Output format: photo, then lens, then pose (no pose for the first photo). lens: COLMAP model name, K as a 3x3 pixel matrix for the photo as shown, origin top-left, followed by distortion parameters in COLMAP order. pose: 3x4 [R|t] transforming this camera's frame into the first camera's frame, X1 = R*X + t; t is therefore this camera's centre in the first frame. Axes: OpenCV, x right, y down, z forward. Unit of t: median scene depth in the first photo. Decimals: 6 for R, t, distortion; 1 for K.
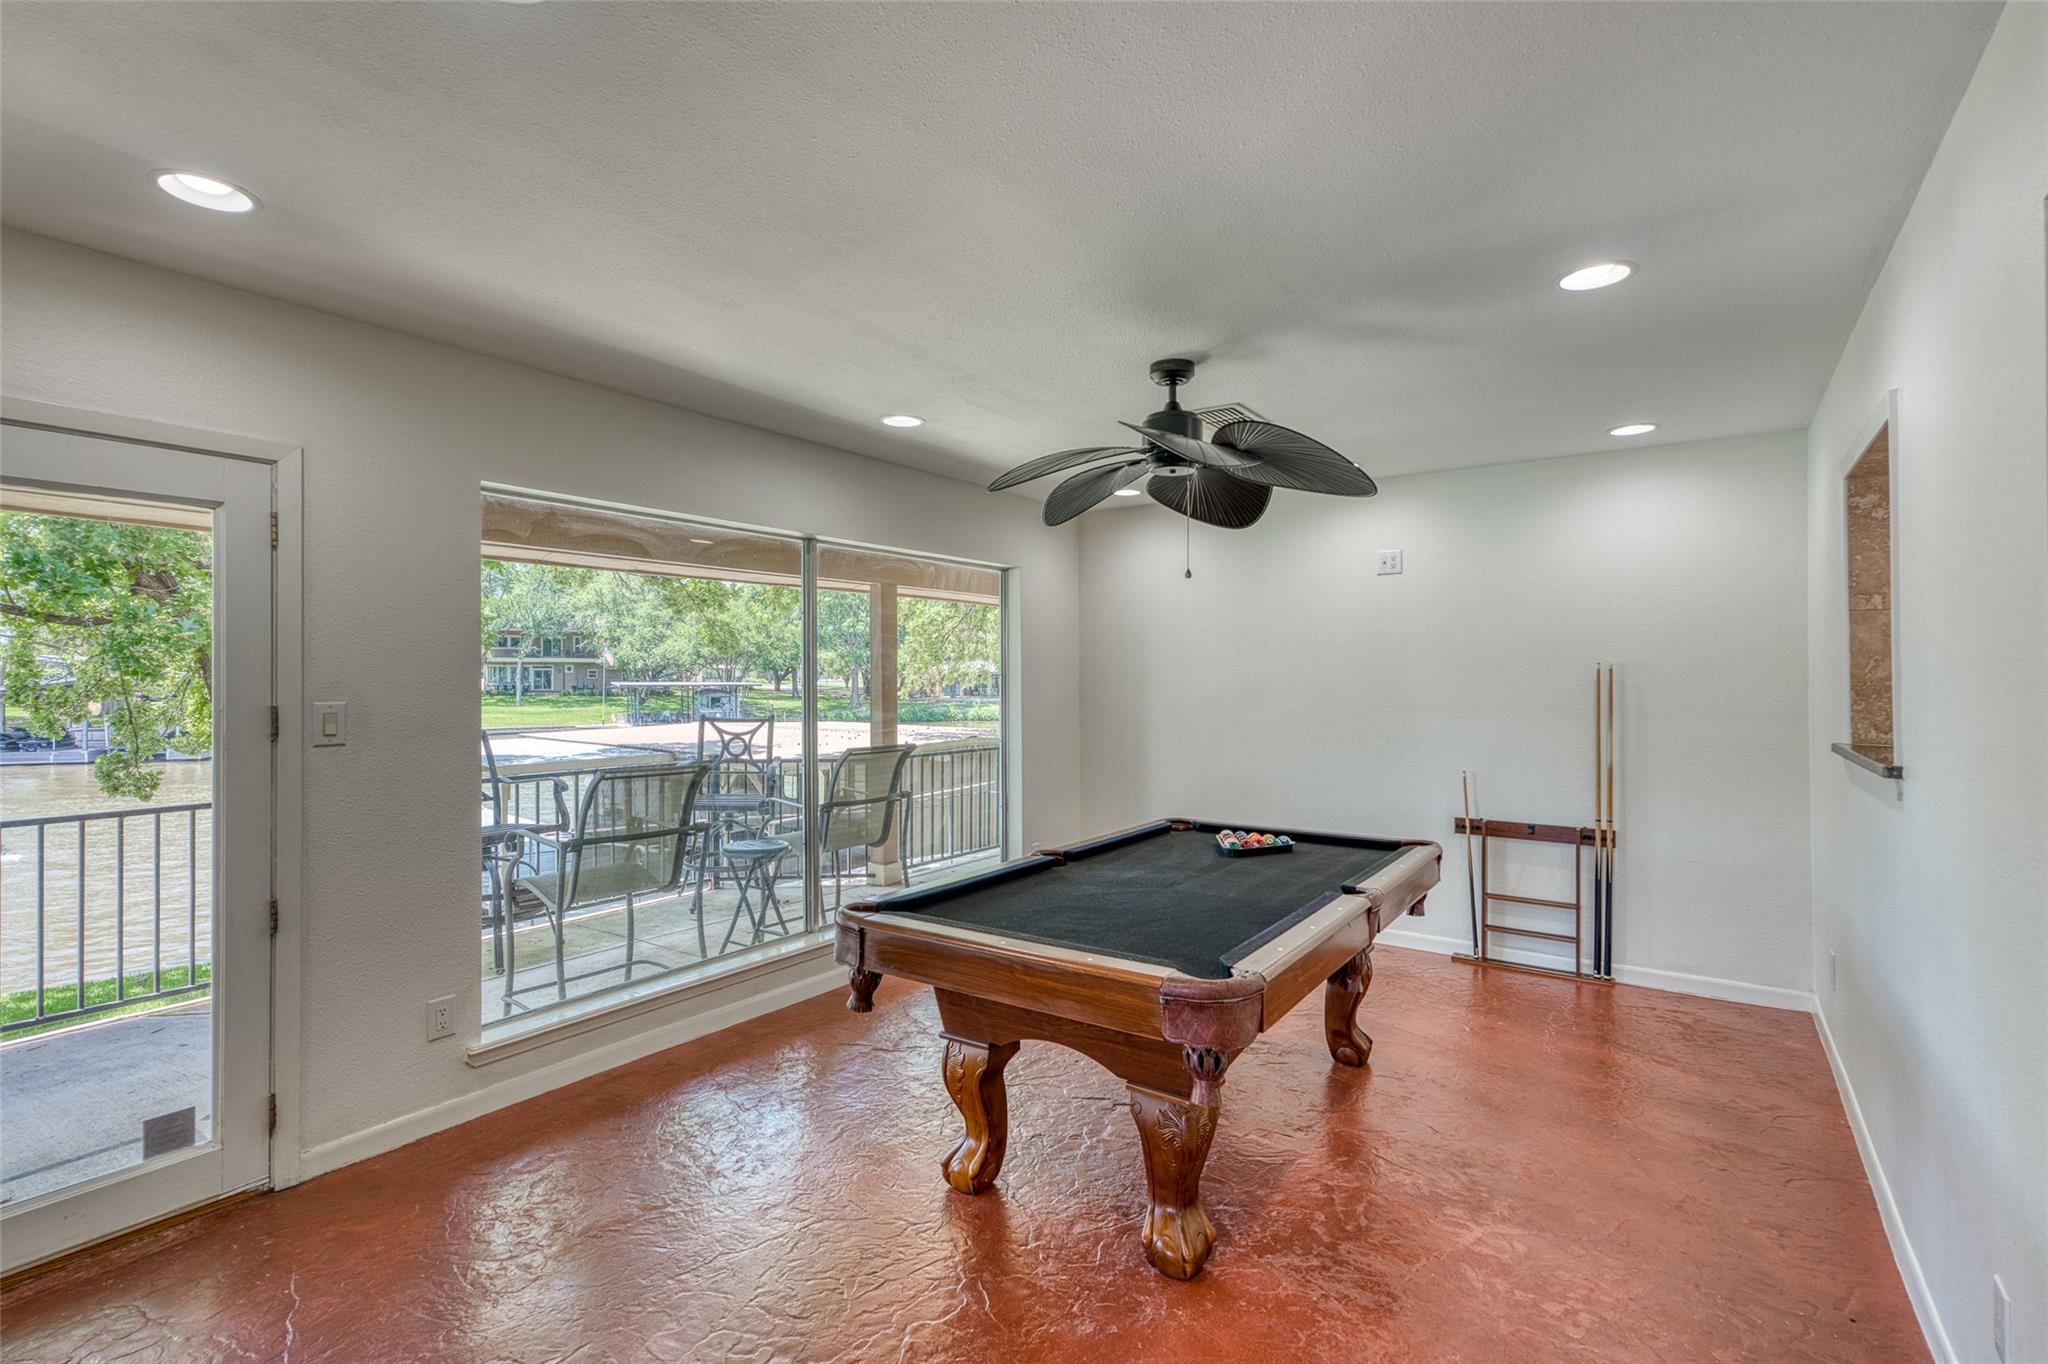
lens RADIAL K [[966.9, 0, 1036.8], [0, 966.9, 672.0], [0, 0, 1]] dist [0.008006, -0.001395]
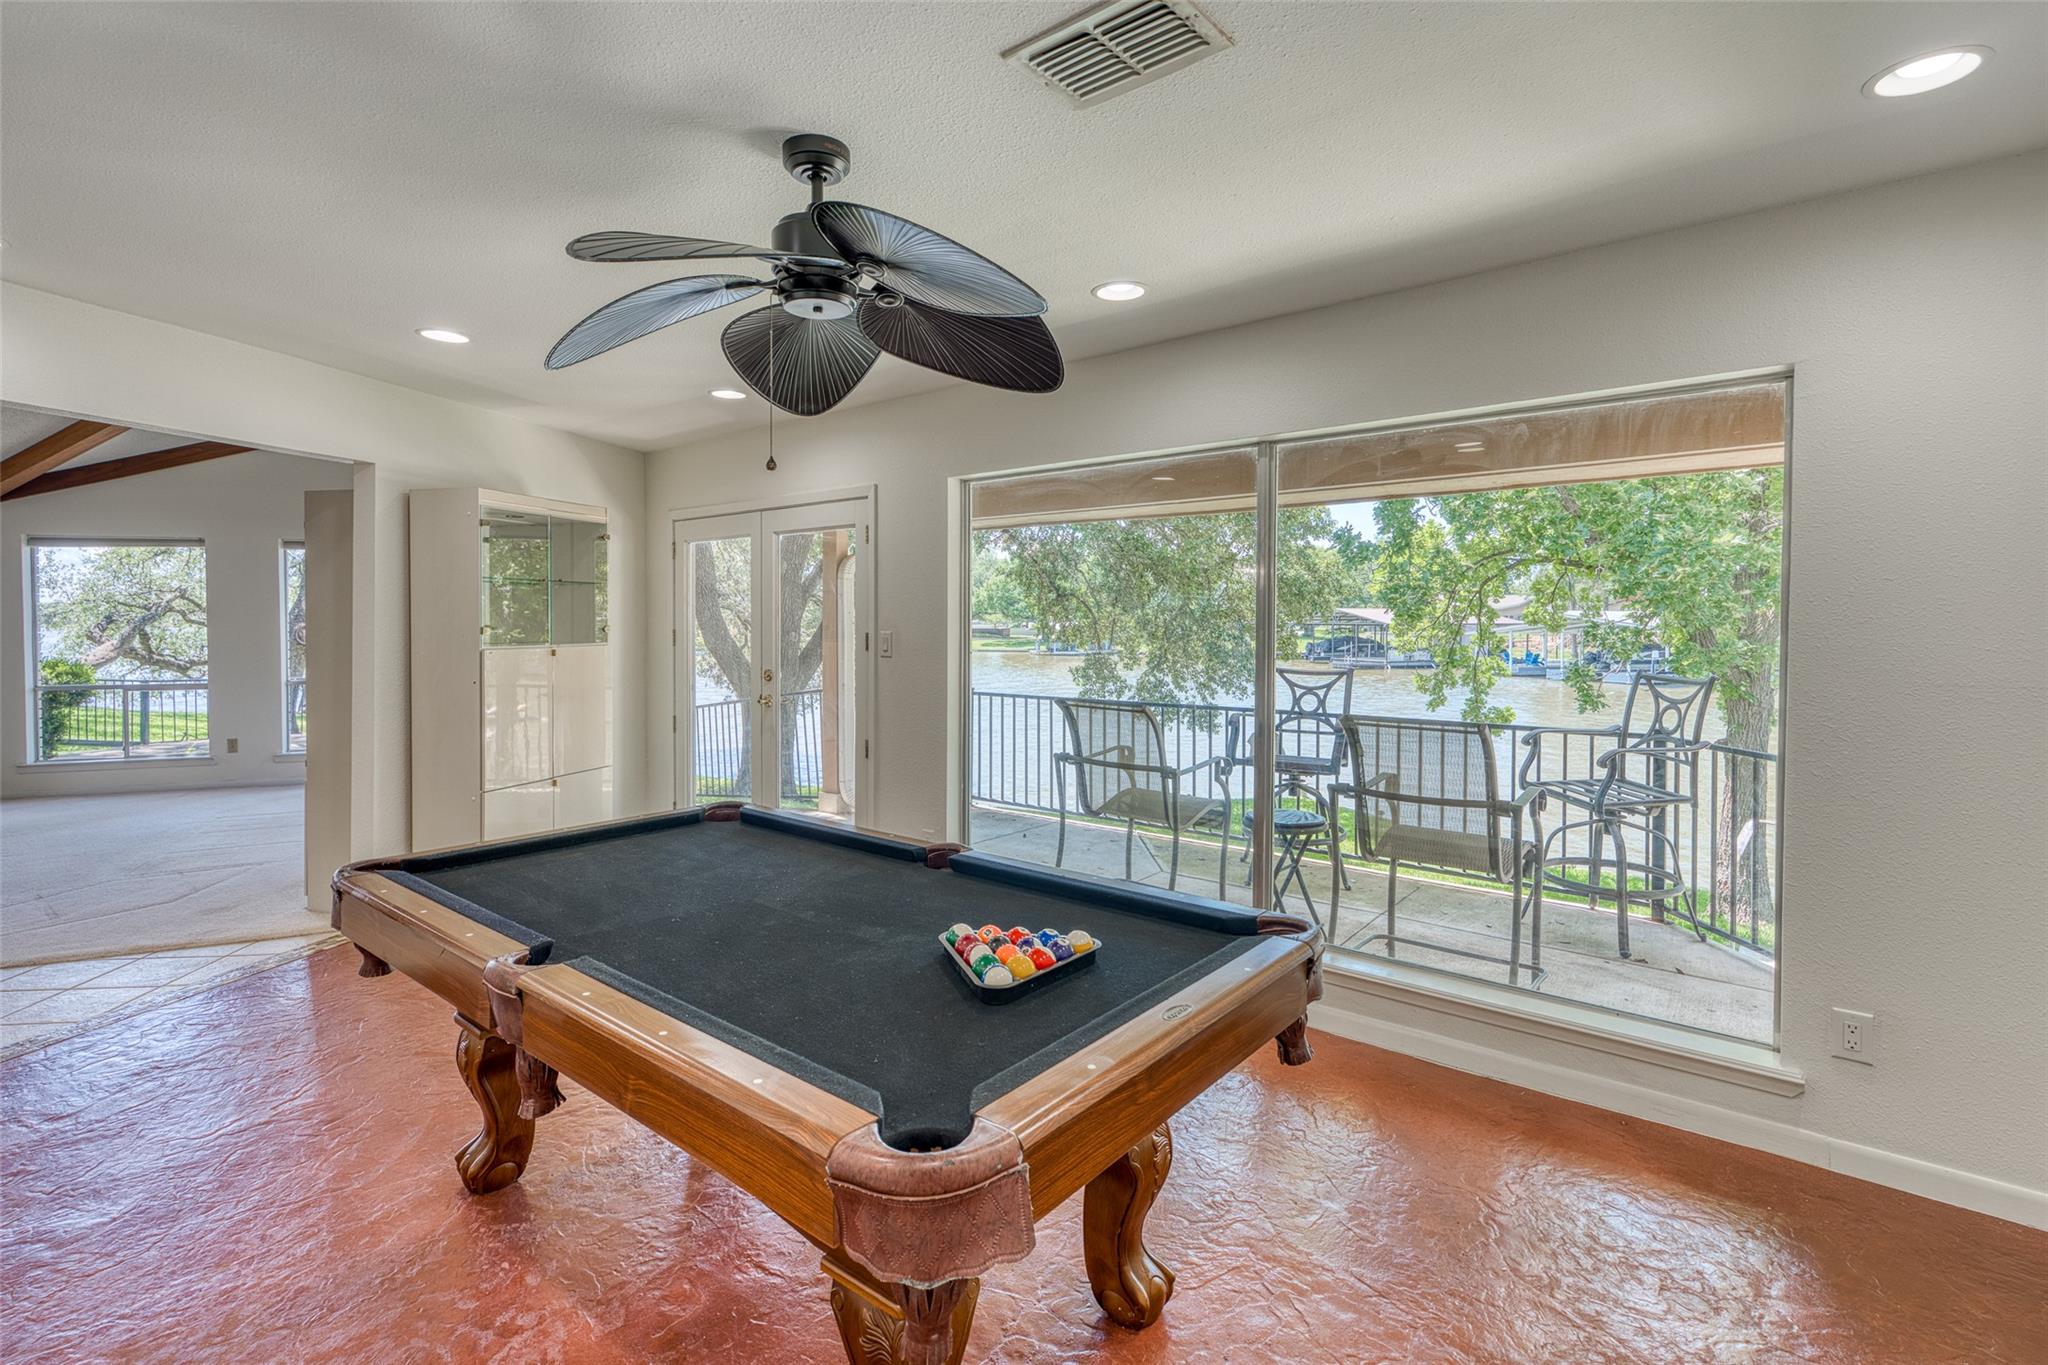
lens RADIAL K [[966.9, 0, 1002.3], [0, 966.9, 651.8], [0, 0, 1]] dist [0.008006, -0.001395]
pose [[-0.102214, 0.040036, -0.993956, 0.513784], [0.003879, 0.999198, 0.039848, 0.000088], [0.994755, 0.000218, -0.102288, 0.767390]]
